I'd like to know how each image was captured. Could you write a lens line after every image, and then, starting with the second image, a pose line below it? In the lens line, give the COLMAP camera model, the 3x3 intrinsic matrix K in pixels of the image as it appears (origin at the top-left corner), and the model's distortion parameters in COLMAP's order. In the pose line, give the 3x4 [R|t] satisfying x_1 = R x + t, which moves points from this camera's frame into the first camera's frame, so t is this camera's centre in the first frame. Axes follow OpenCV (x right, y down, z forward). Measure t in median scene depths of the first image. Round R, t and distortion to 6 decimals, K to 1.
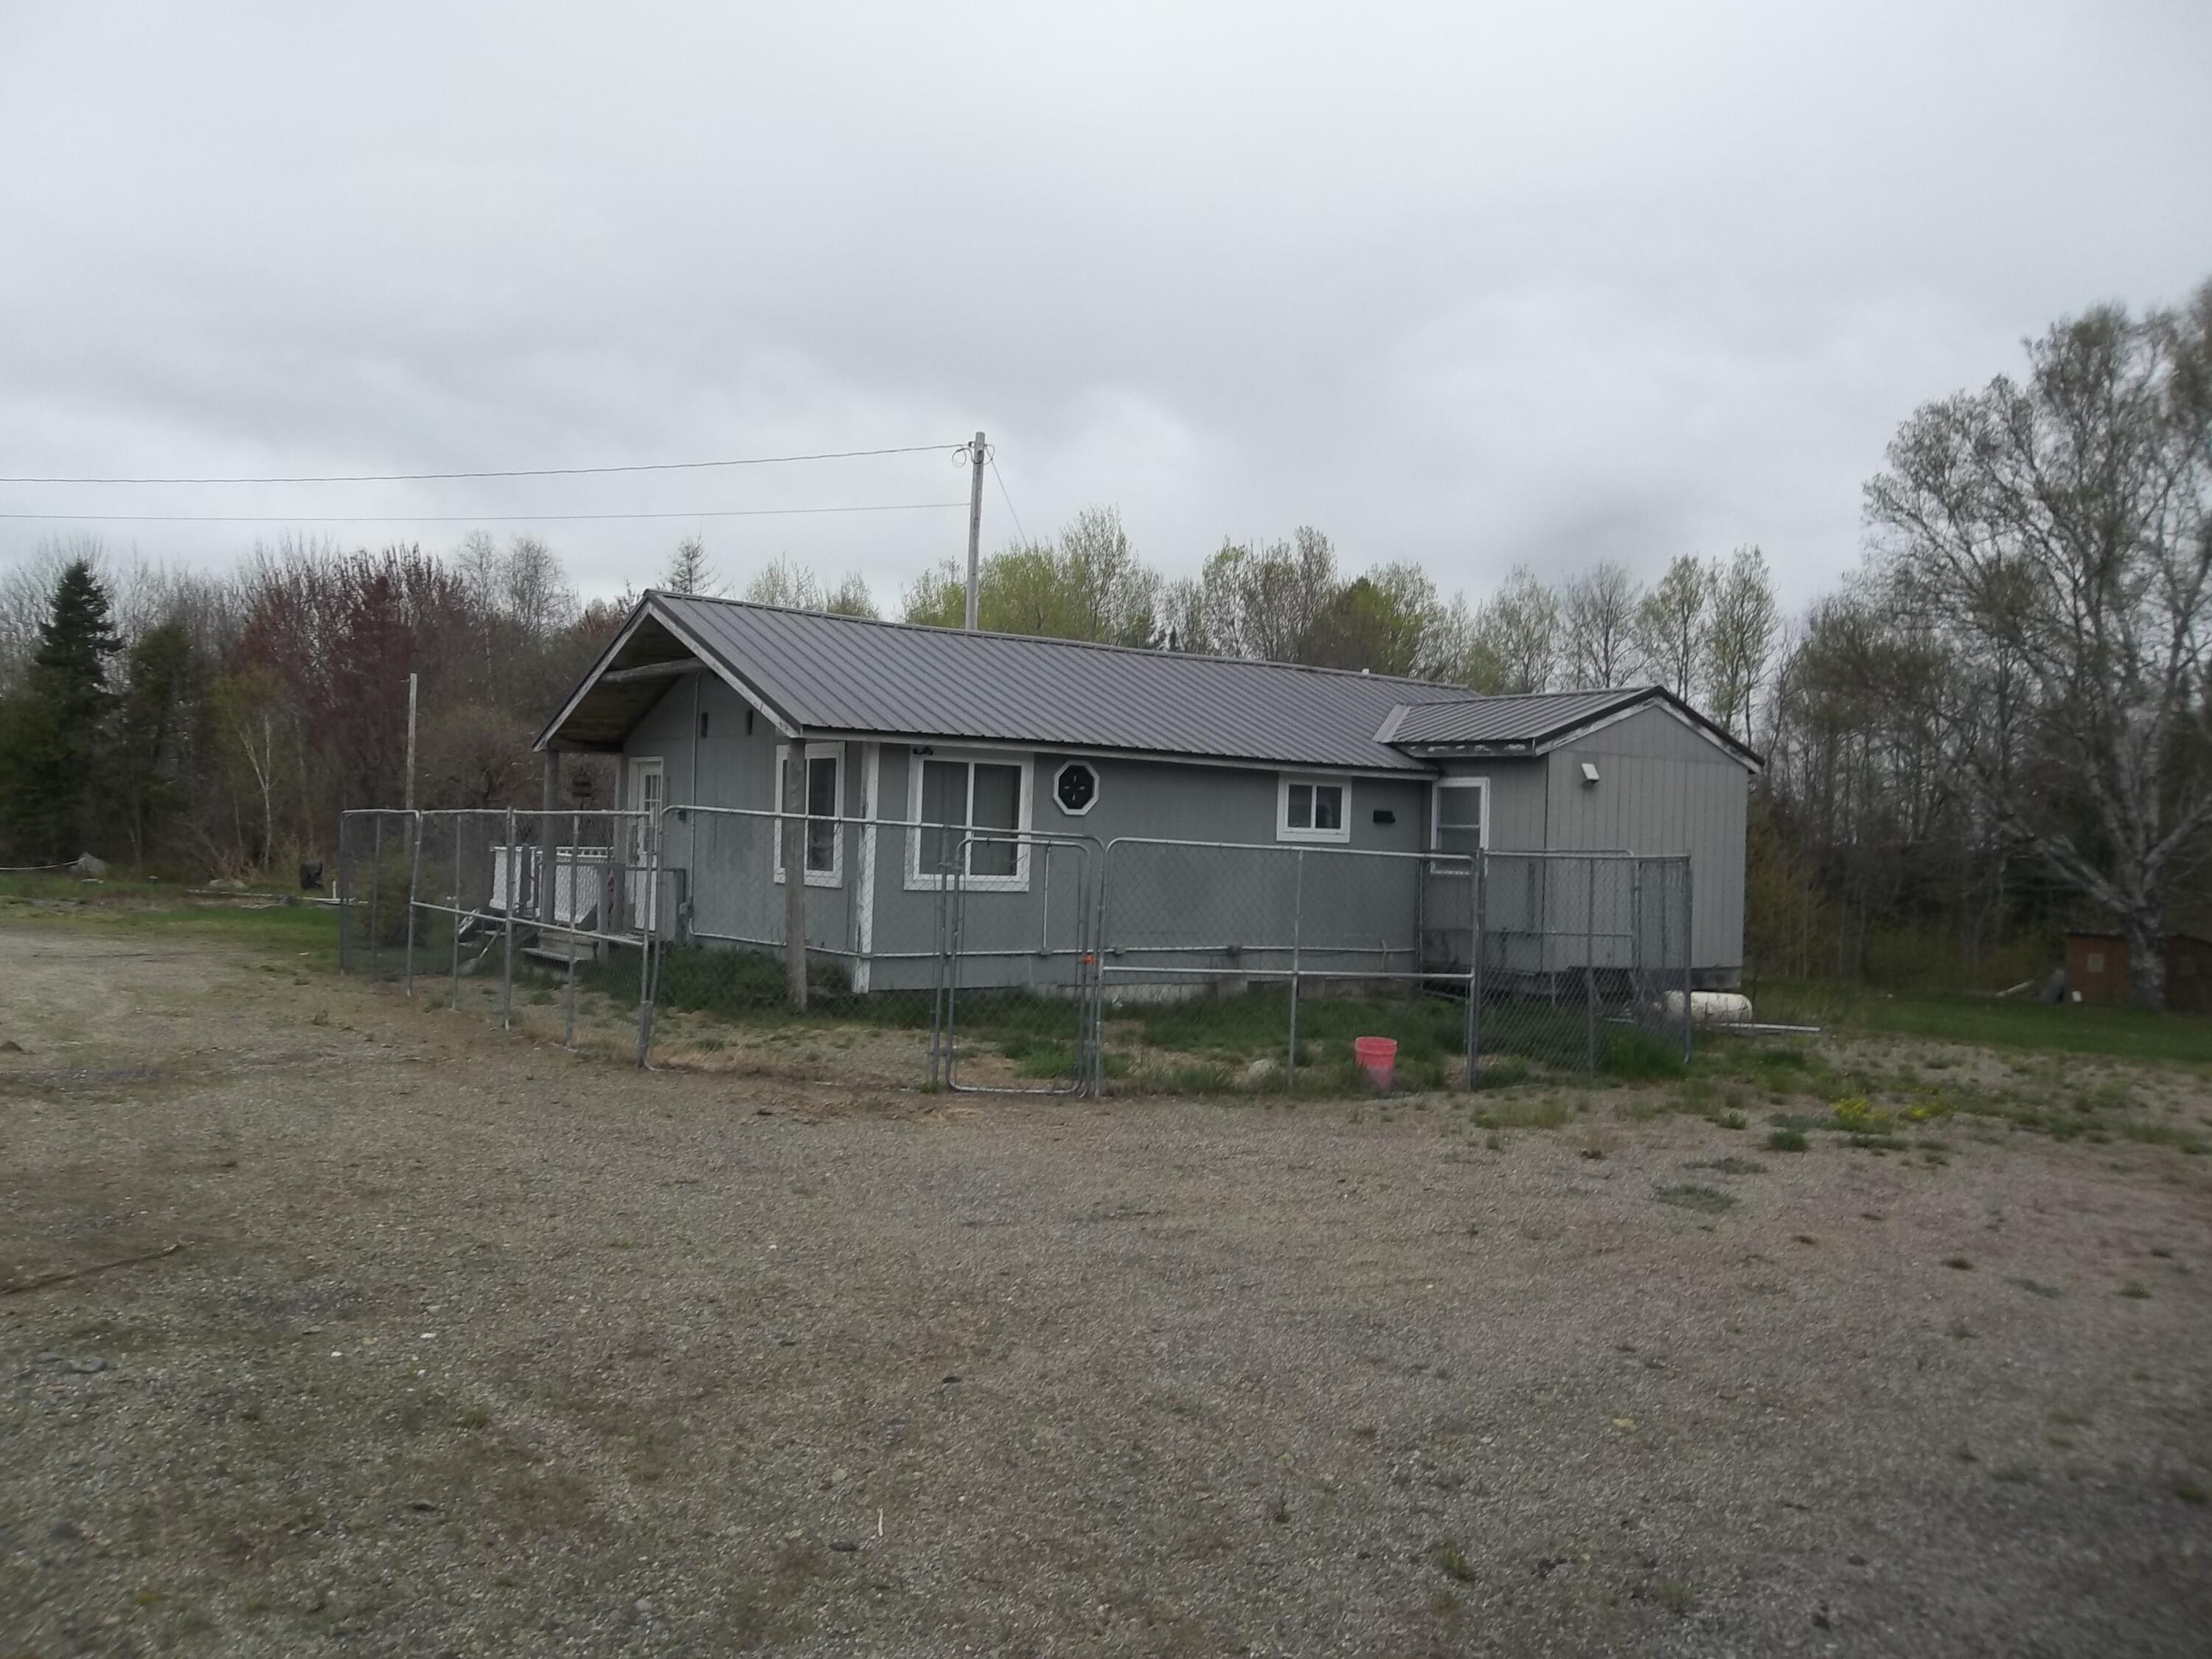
lens RADIAL K [[1786.4, 0, 1089.5], [0, 1786.4, 817.6], [0, 0, 1]] dist [-0.005512, 0.014592]
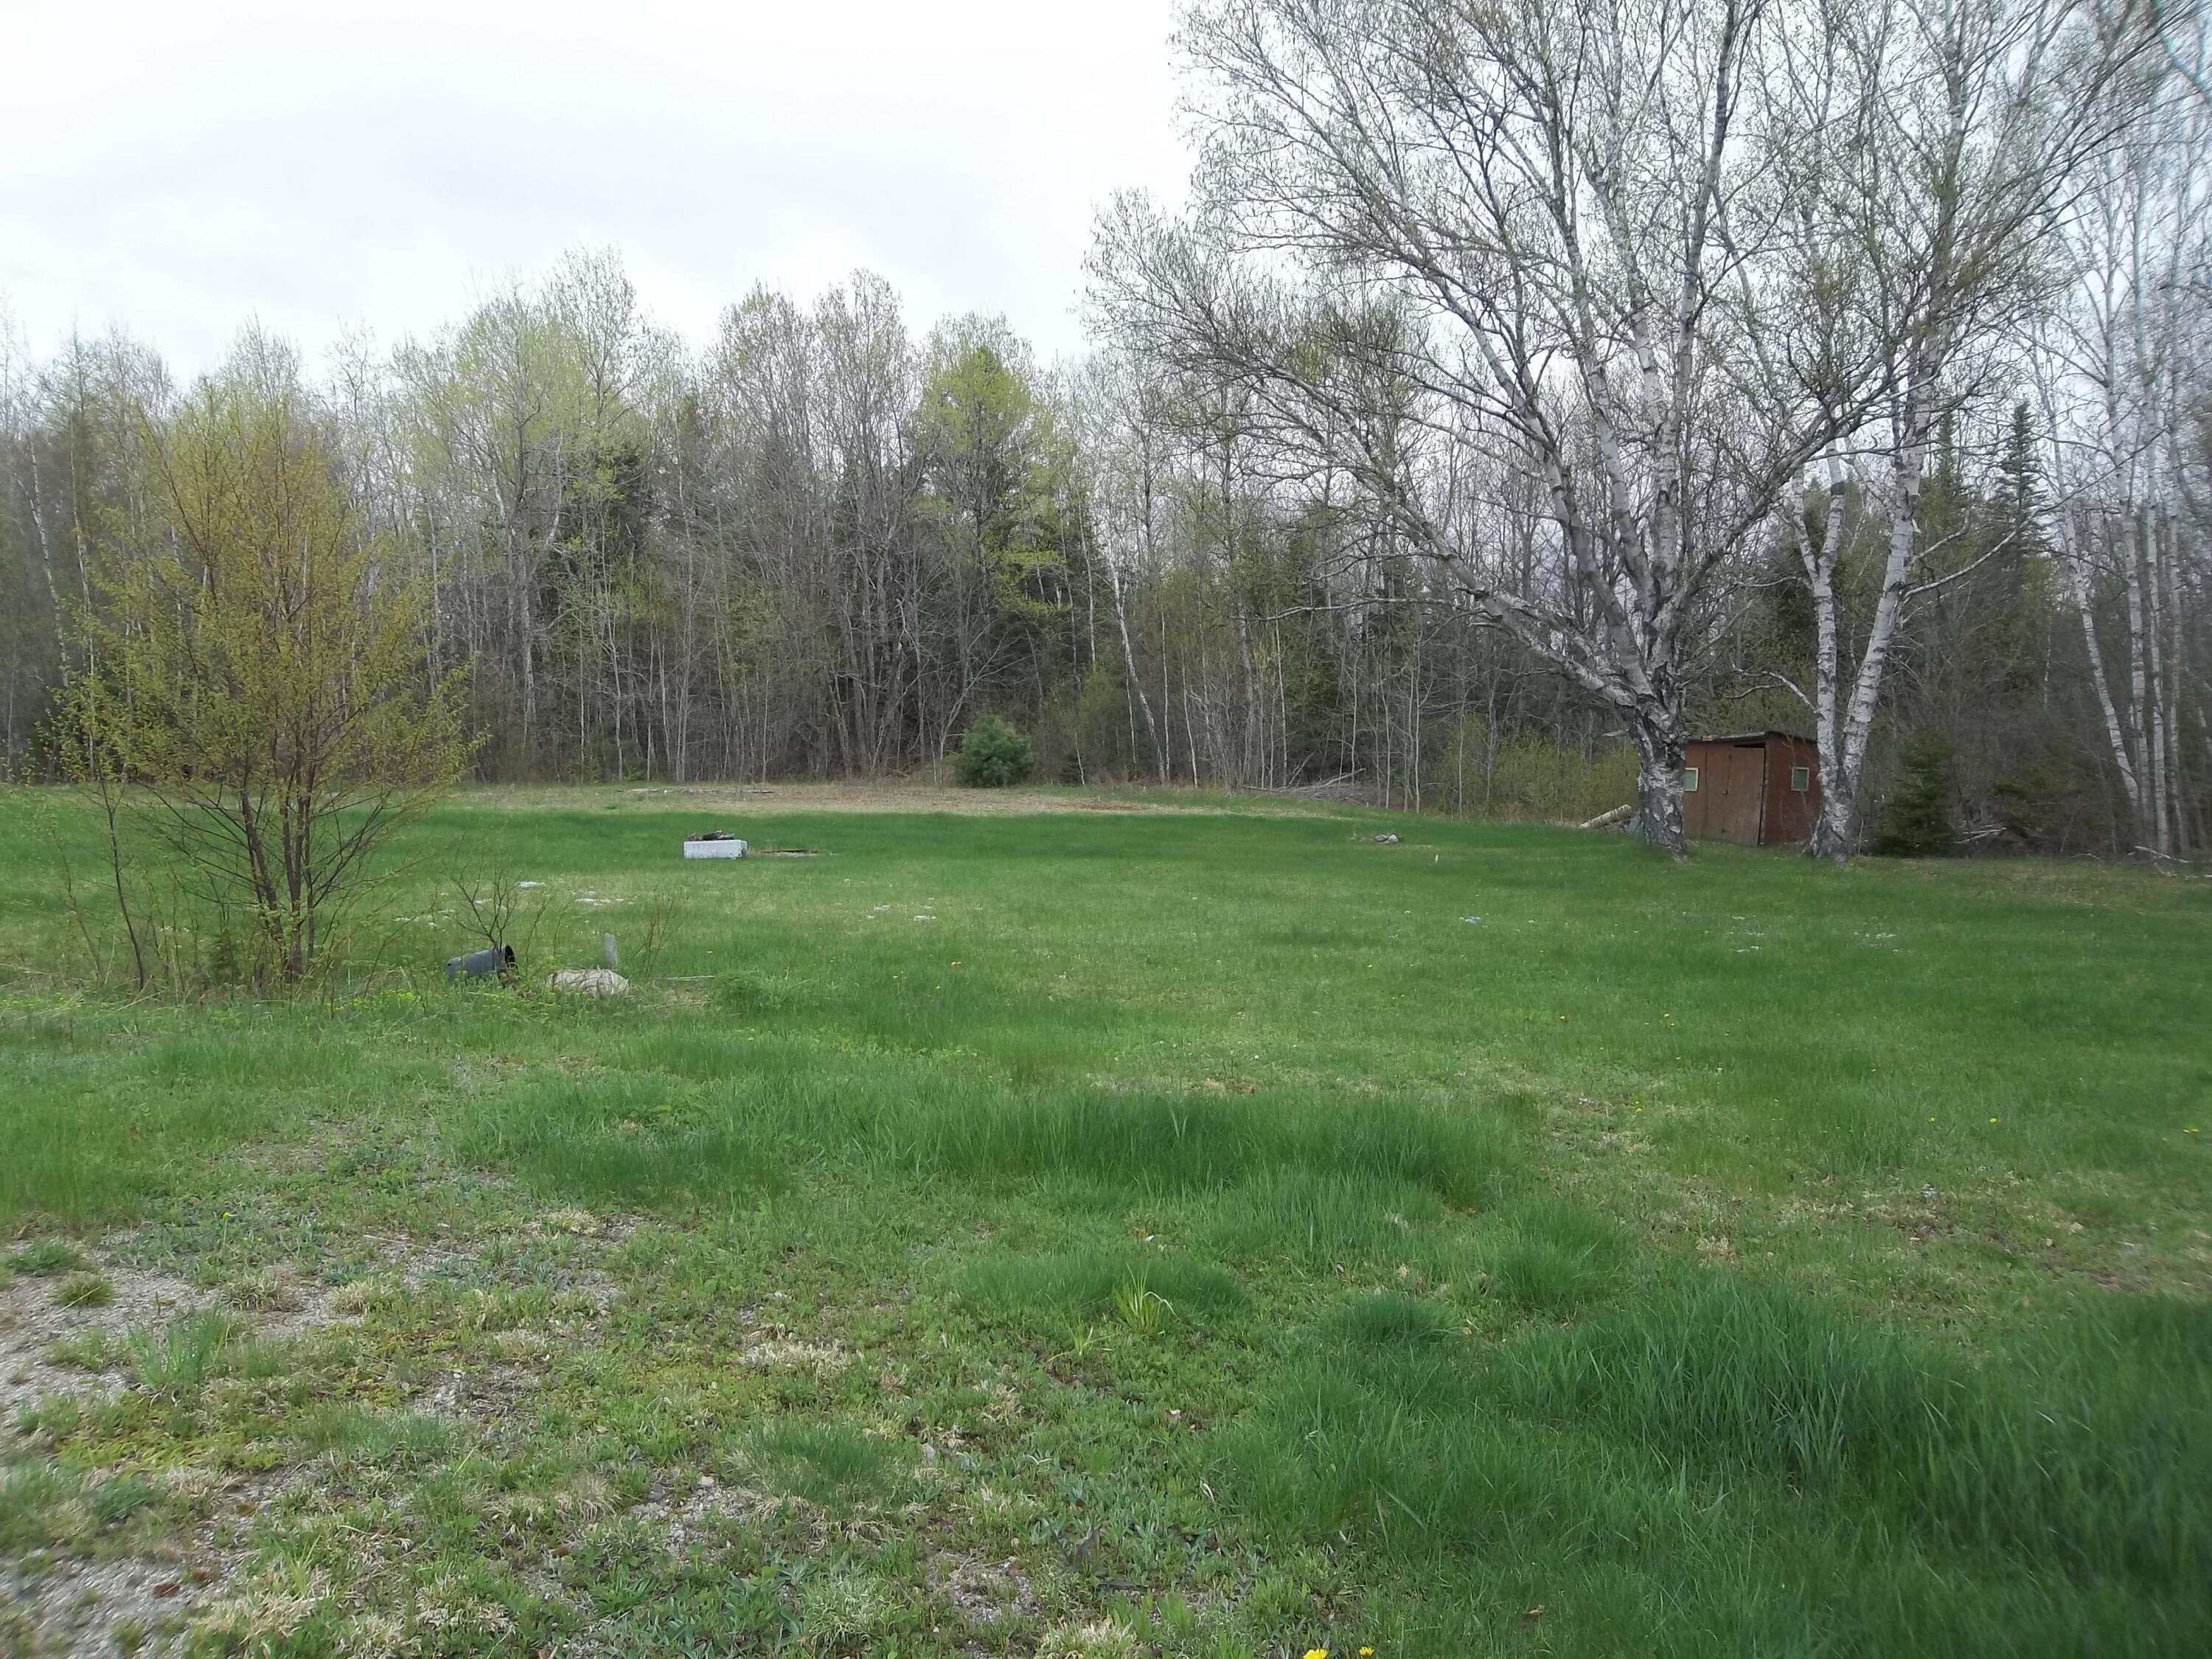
lens RADIAL K [[1786.4, 0, 1089.5], [0, 1786.4, 817.6], [0, 0, 1]] dist [-0.005512, 0.014592]
pose [[0.997050, -0.040534, 0.065183, 0.394851], [0.034450, 0.995173, 0.091894, 0.032021], [-0.068593, -0.089377, 0.993633, 0.420278]]
